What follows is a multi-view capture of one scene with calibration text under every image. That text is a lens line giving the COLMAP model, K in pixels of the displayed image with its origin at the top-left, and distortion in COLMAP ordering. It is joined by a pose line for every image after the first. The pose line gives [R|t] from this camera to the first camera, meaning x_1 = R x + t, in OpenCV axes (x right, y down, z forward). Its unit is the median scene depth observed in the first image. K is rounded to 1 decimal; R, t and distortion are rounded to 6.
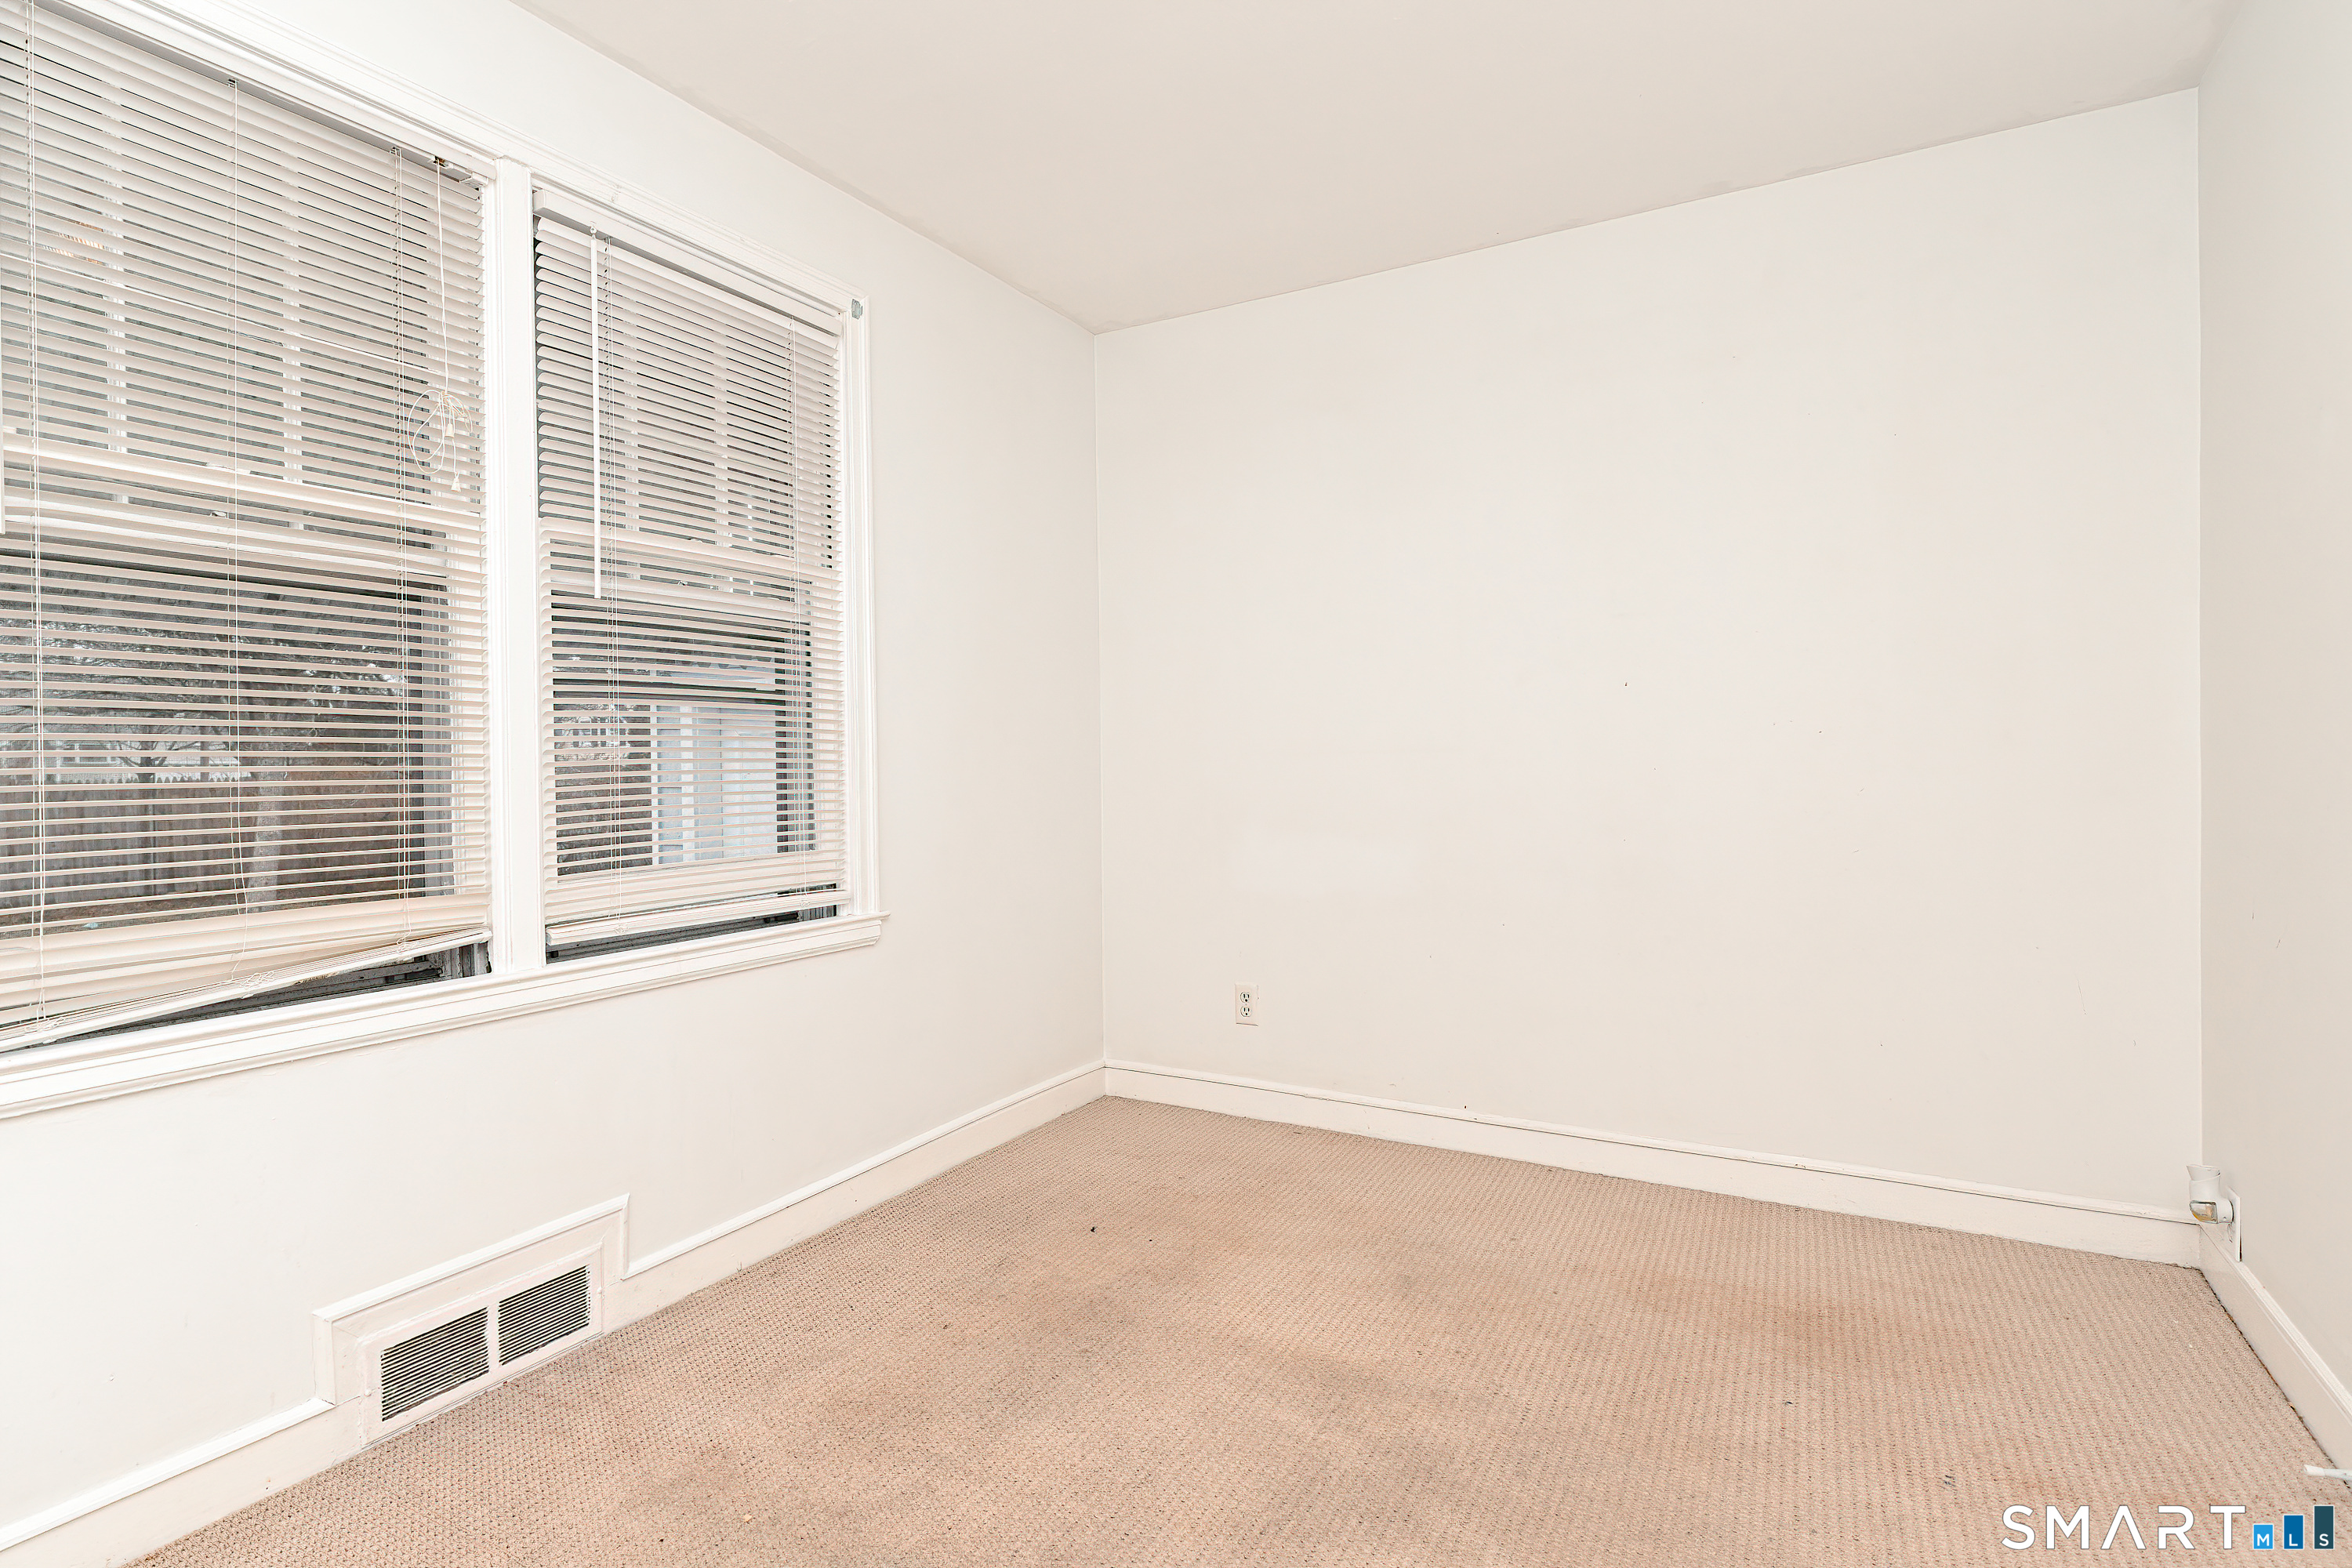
lens RADIAL K [[1131.9, 0, 1171.3], [0, 1131.9, 772.7], [0, 0, 1]] dist [0.003189, -0.000311]
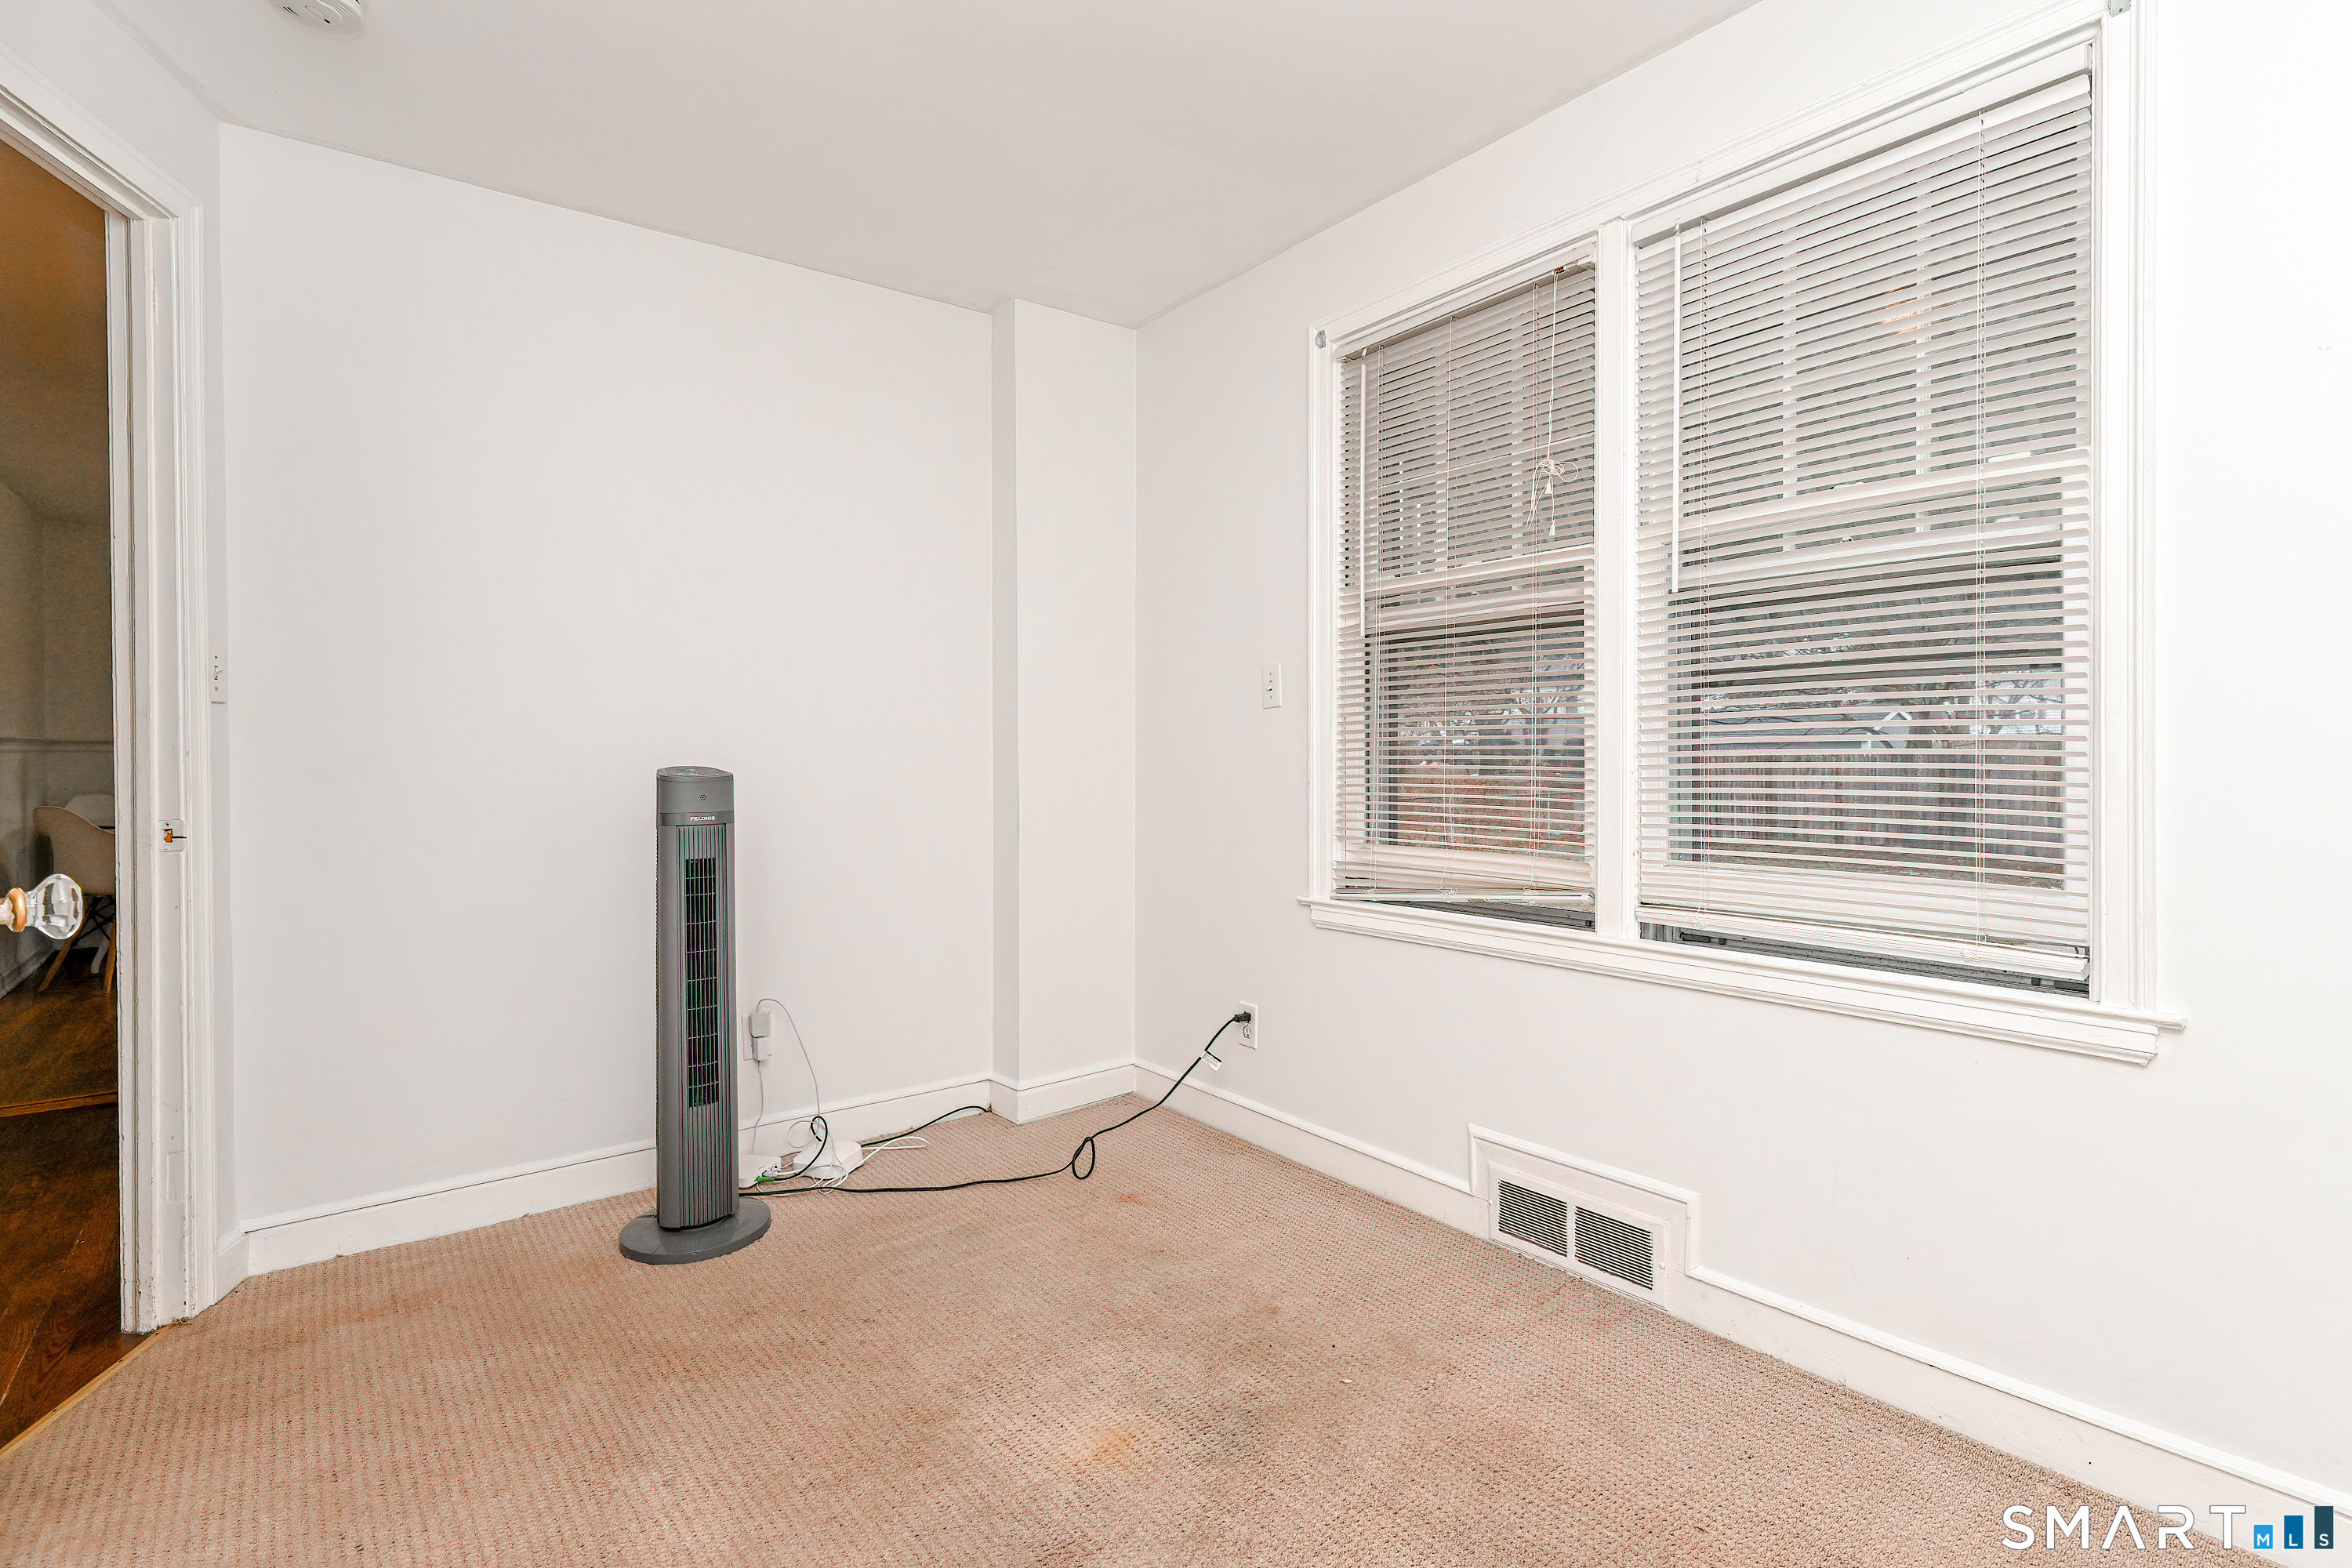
lens RADIAL K [[1131.9, 0, 1171.3], [0, 1131.9, 772.7], [0, 0, 1]] dist [0.003189, -0.000311]
pose [[-0.382798, 0.025815, -0.923471, 0.614423], [-0.000806, 0.999600, 0.028277, -0.020977], [0.923832, 0.011569, -0.382624, 0.986366]]
